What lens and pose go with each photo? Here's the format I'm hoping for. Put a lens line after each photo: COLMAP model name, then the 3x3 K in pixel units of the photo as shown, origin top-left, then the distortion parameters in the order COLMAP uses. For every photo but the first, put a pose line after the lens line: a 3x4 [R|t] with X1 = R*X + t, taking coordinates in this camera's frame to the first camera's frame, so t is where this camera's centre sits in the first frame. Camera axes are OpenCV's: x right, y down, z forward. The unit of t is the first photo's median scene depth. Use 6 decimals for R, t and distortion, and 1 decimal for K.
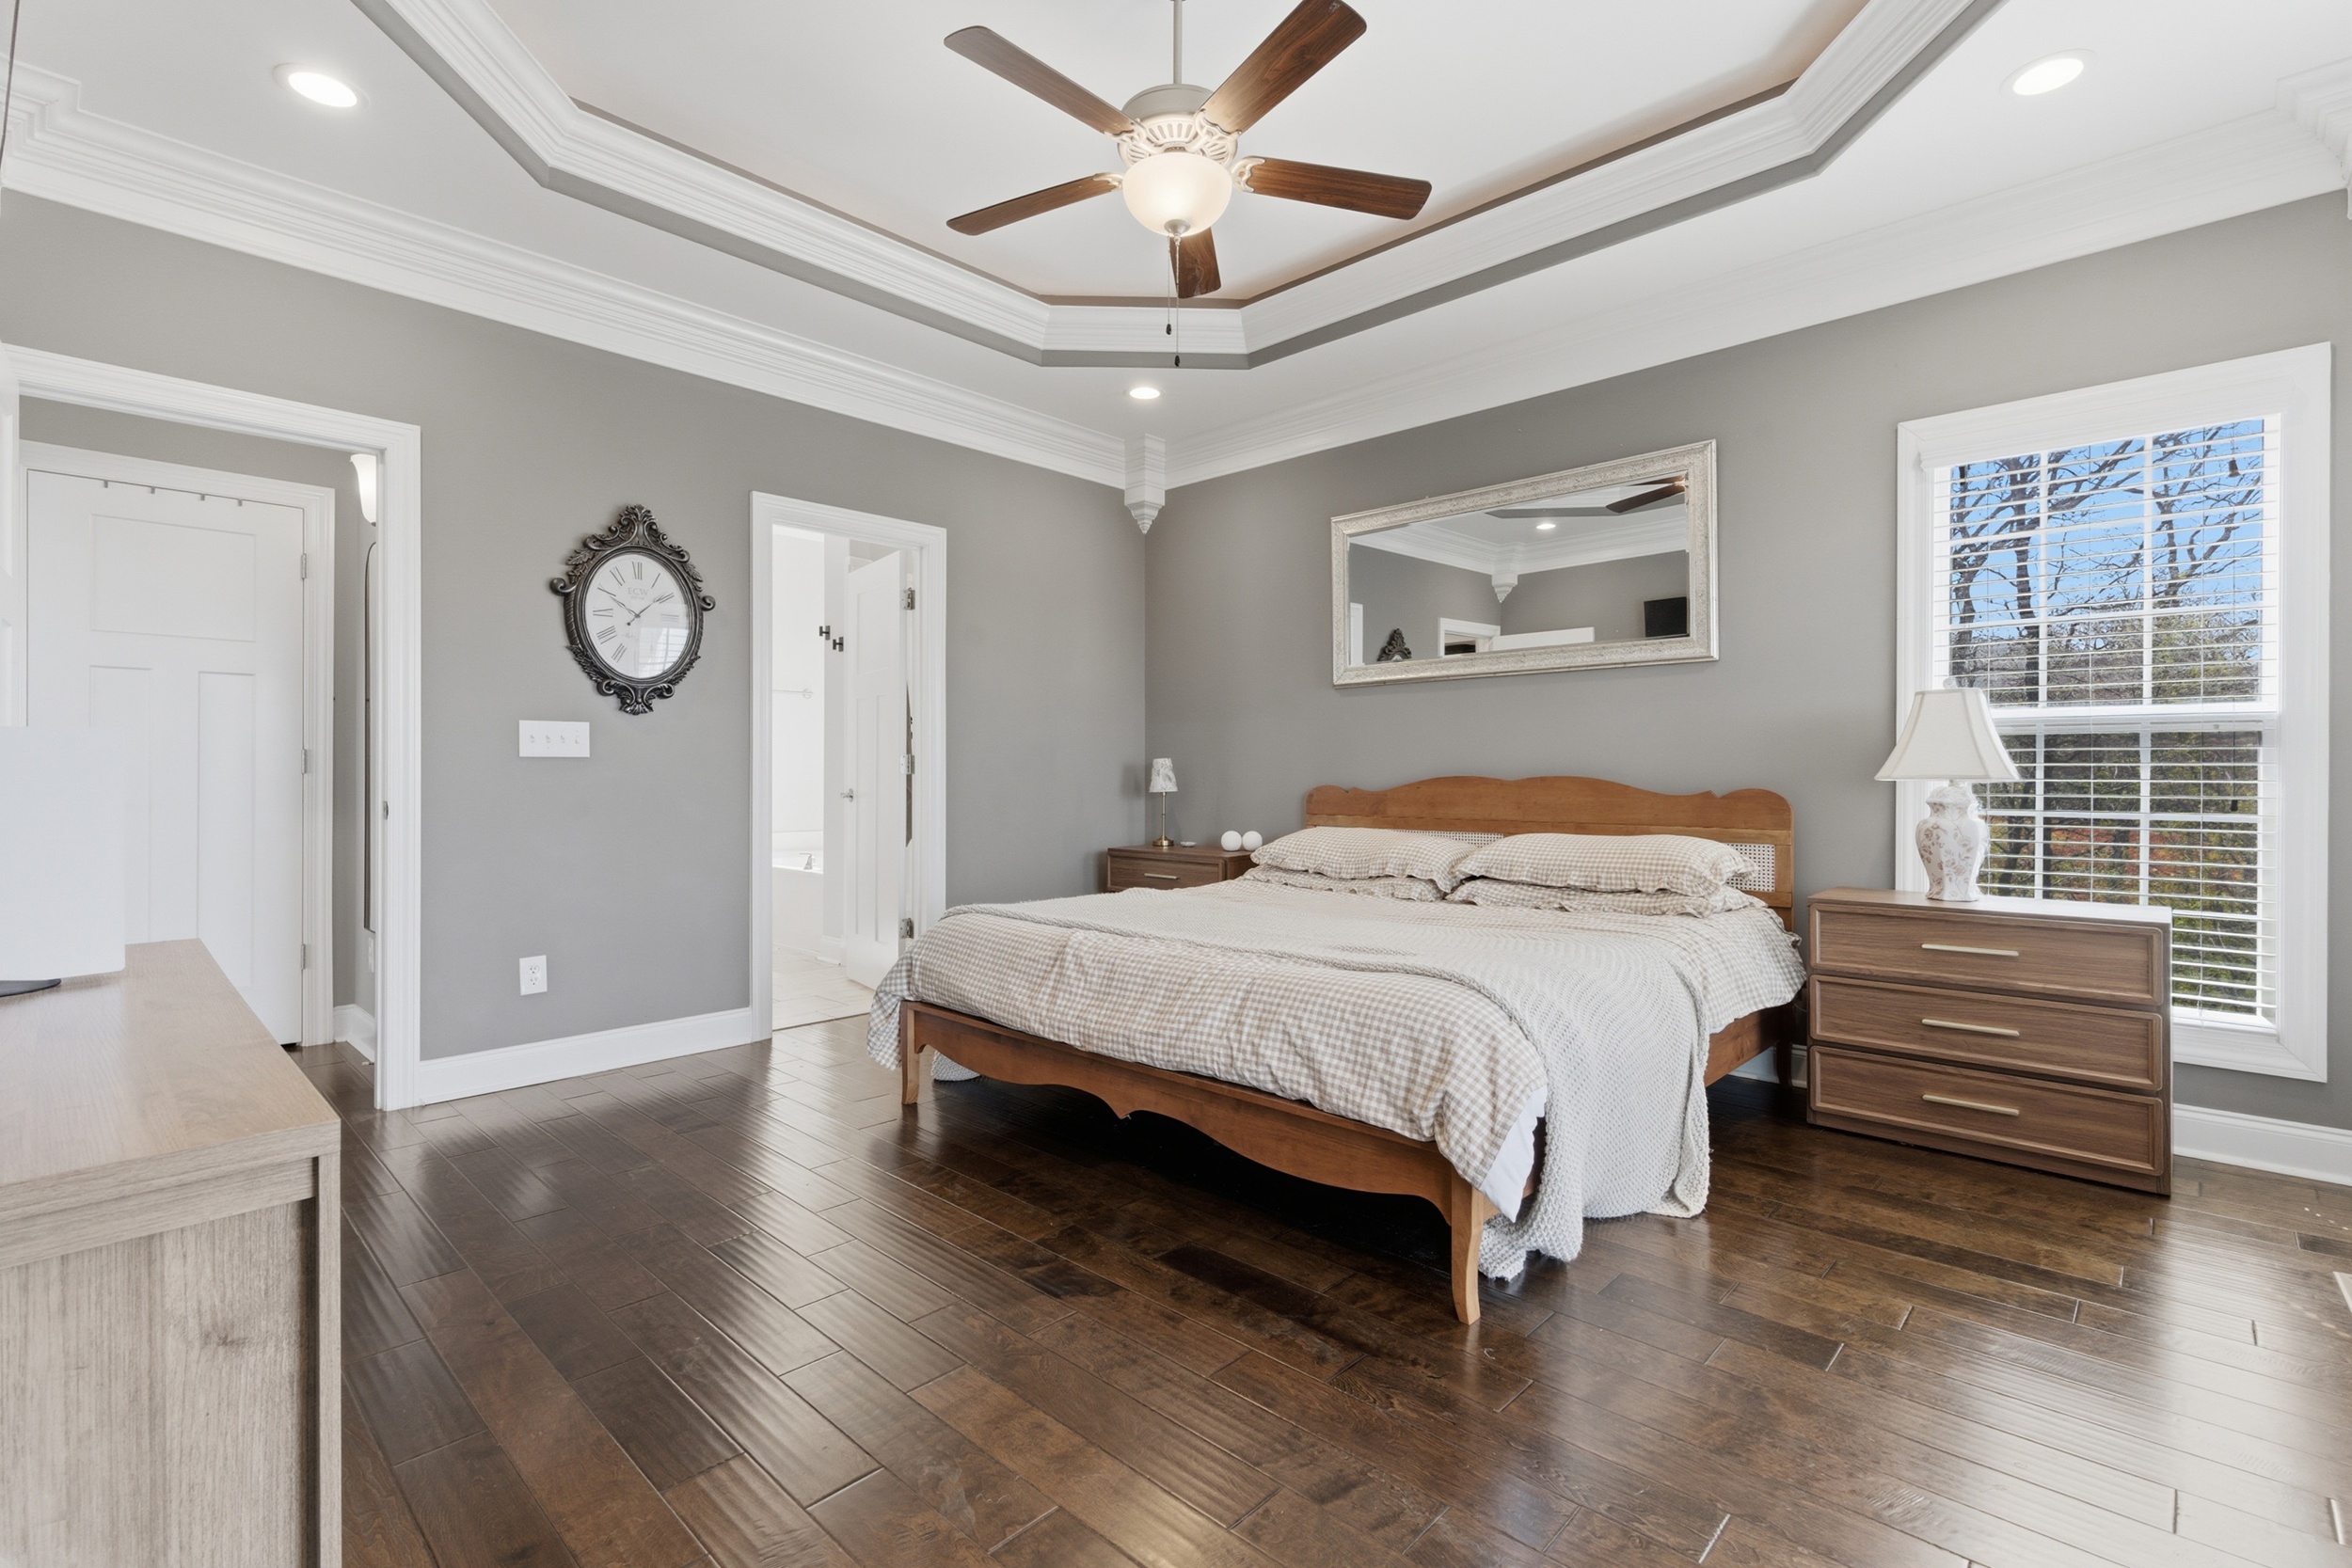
lens RADIAL K [[1061.1, 0, 1189.0], [0, 1061.1, 769.3], [0, 0, 1]] dist [0.002202, -0.000857]
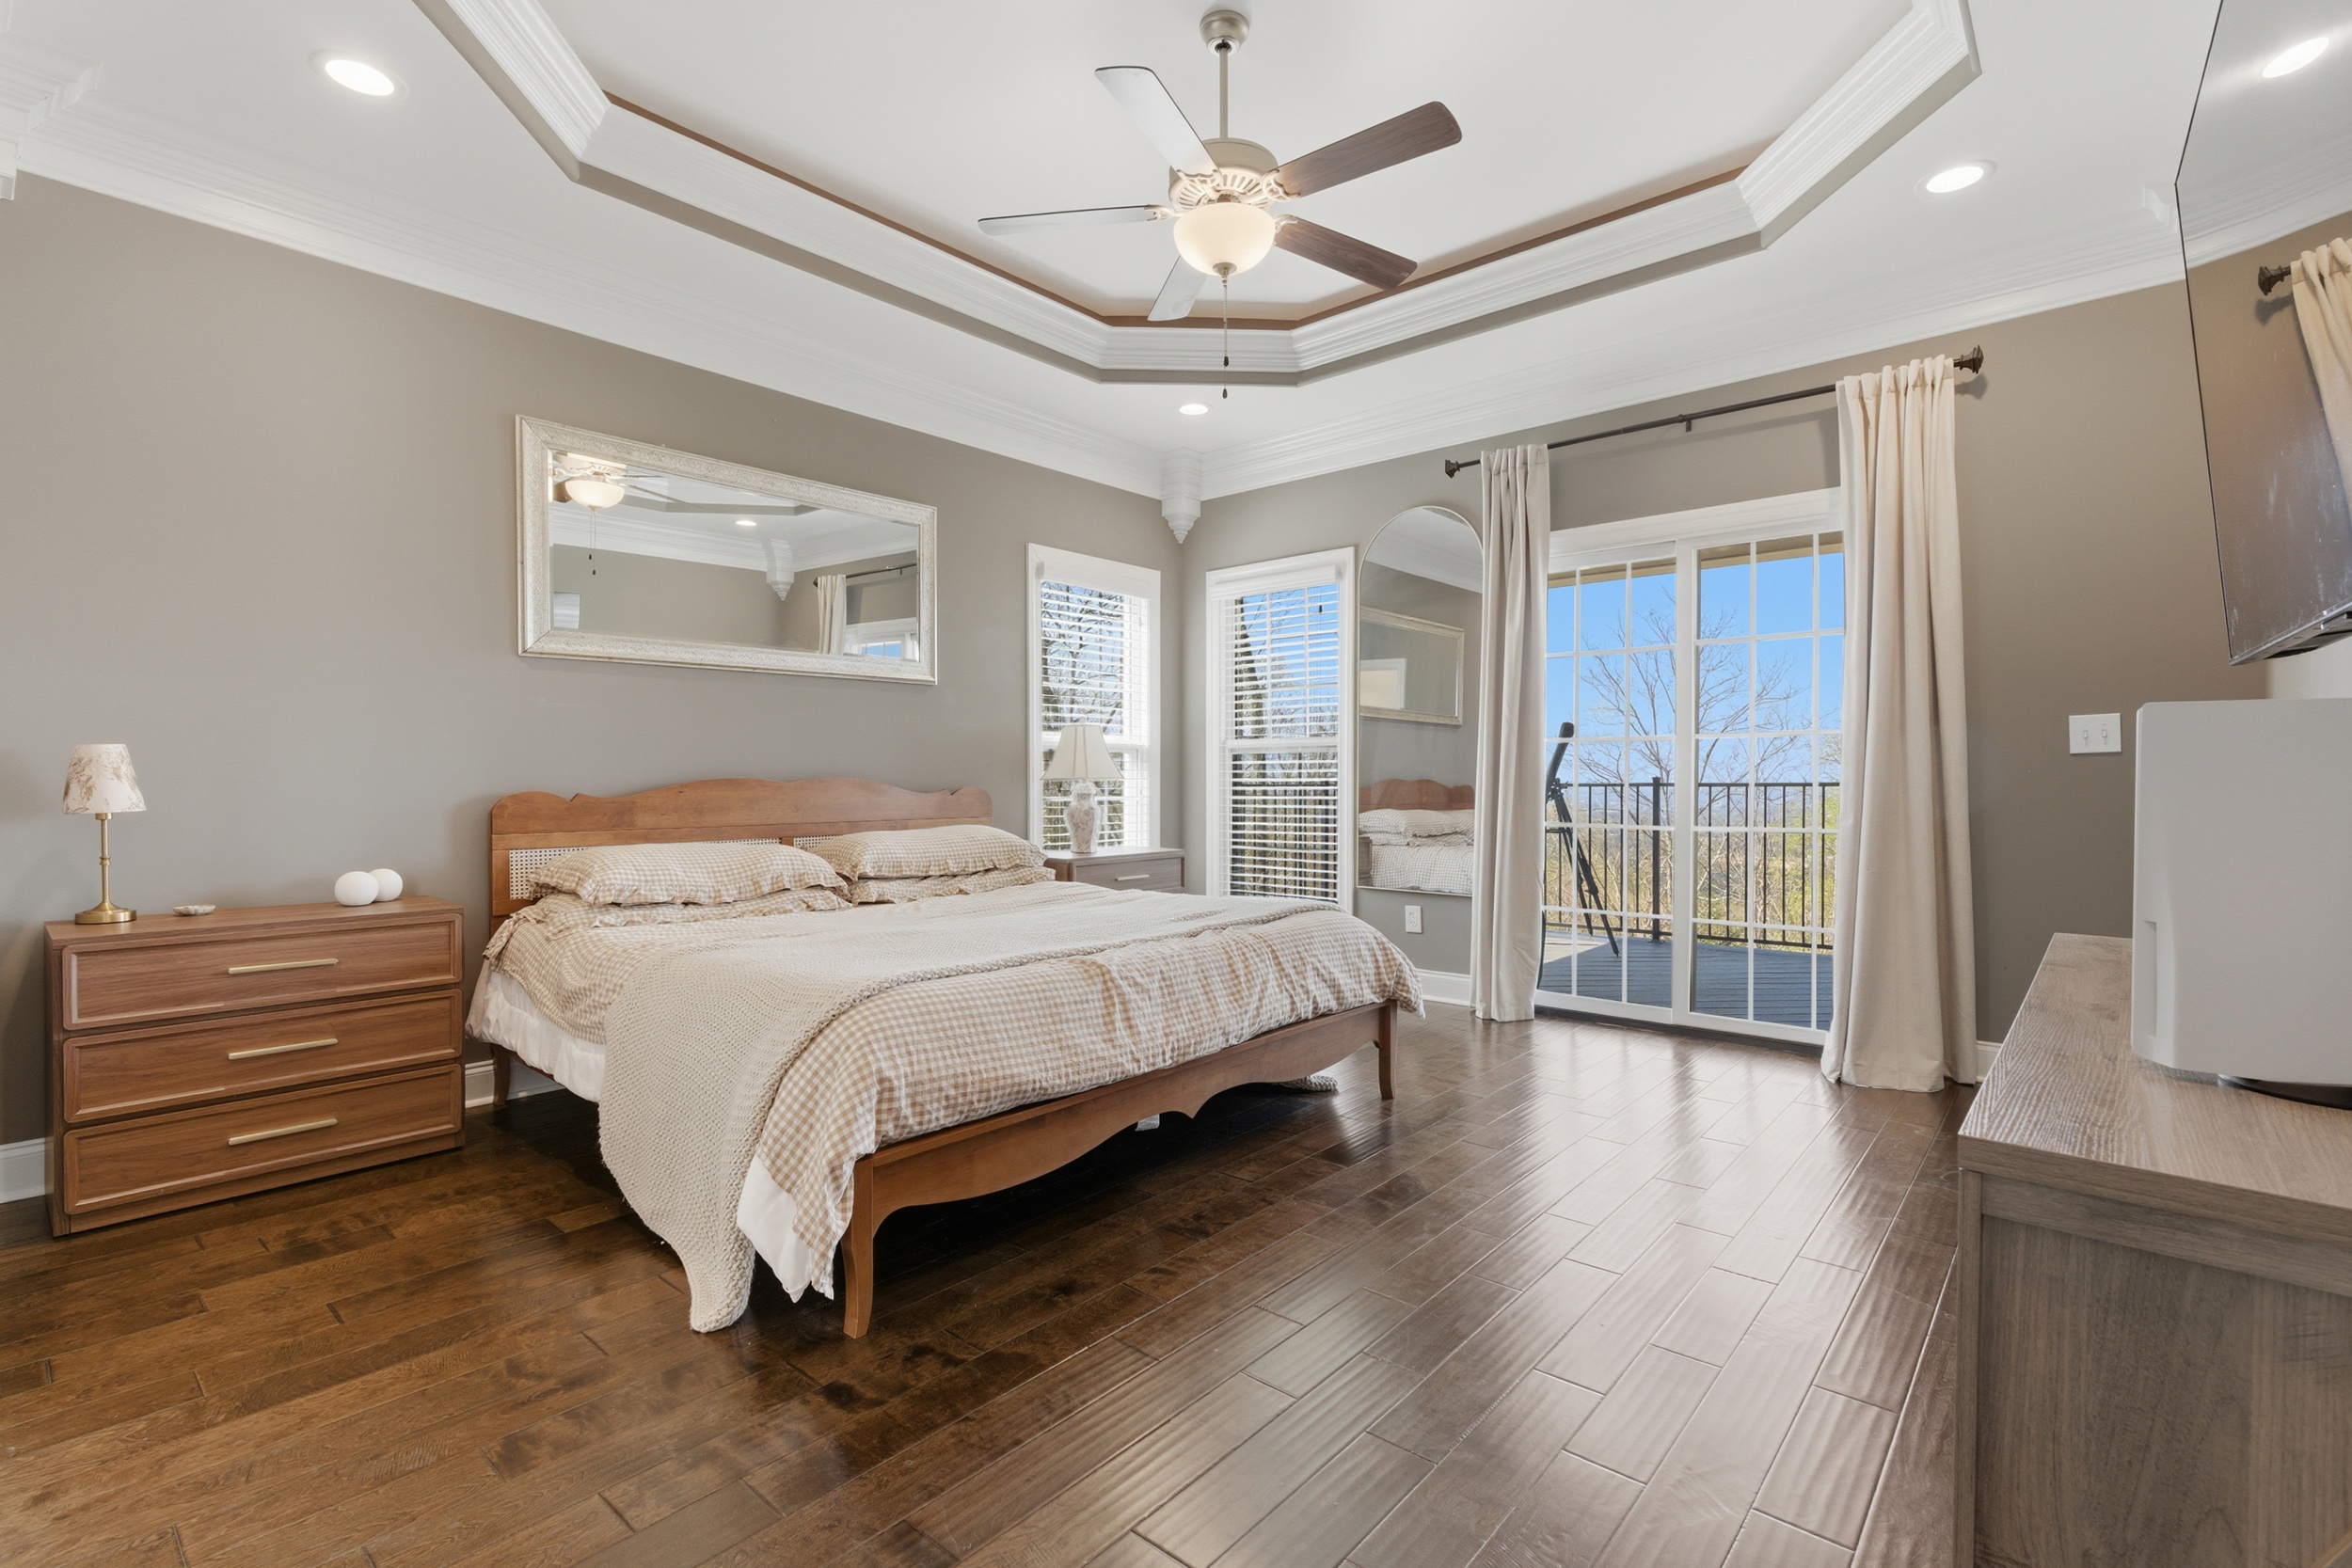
lens RADIAL K [[1061.1, 0, 1189.1], [0, 1061.1, 792.4], [0, 0, 1]] dist [0.002202, -0.000857]
pose [[-0.037648, -0.011992, 0.999219, -0.855272], [-0.000459, 0.999928, 0.011983, 0.010055], [-0.999291, -0.000007, -0.037651, 0.844001]]
